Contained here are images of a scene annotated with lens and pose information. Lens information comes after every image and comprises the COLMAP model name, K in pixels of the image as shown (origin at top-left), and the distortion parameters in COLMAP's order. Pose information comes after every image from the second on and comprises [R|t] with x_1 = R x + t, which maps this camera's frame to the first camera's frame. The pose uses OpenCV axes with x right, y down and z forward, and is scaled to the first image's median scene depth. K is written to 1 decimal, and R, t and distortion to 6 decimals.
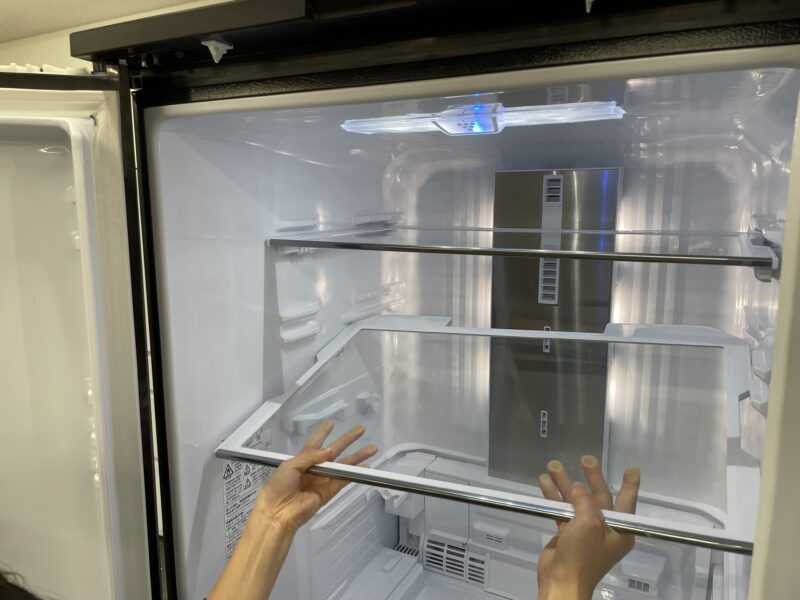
lens RADIAL K [[609.3, 0, 389.2], [0, 609.3, 295.6], [0, 0, 1]] dist [0.071382, -0.100065]
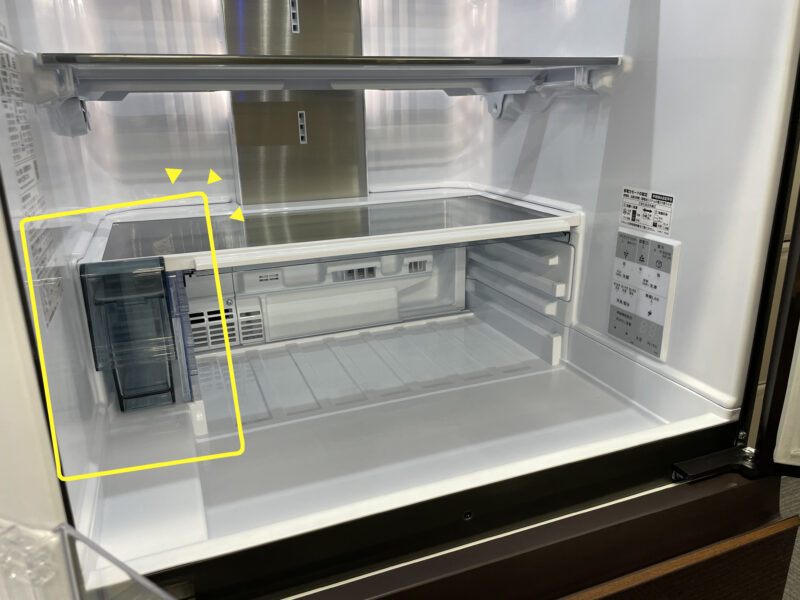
lens RADIAL K [[609.3, 0, 398.5], [0, 609.3, 297.9], [0, 0, 1]] dist [0.071382, -0.100065]
pose [[0.648670, -0.237661, 0.723011, -0.366595], [0.144386, 0.971169, 0.189693, 0.323085], [-0.747248, -0.018655, 0.664283, 0.346259]]
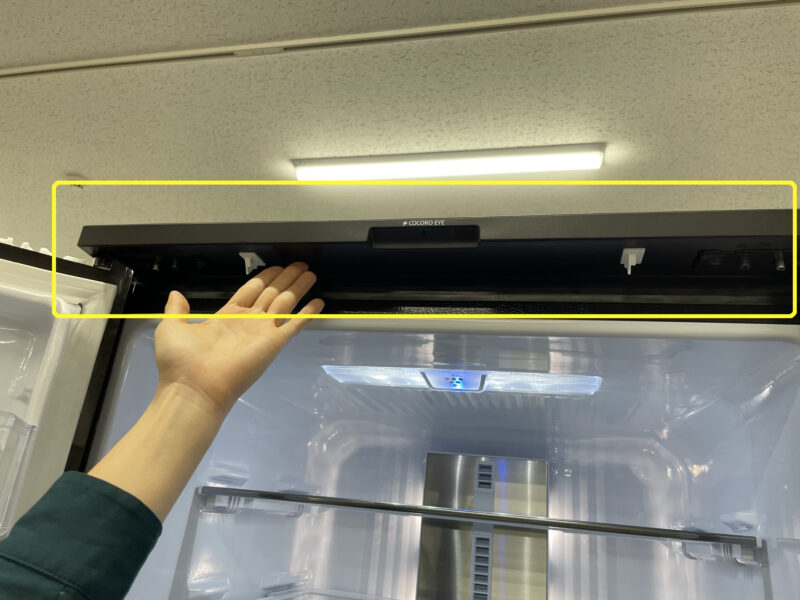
lens RADIAL K [[609.3, 0, 399.0], [0, 609.3, 288.9], [0, 0, 1]] dist [0.071382, -0.100065]
pose [[0.958352, 0.184013, 0.218405, -0.142841], [-0.051958, 0.864329, -0.500235, 0.071788], [-0.280823, 0.468053, 0.837893, 0.059908]]
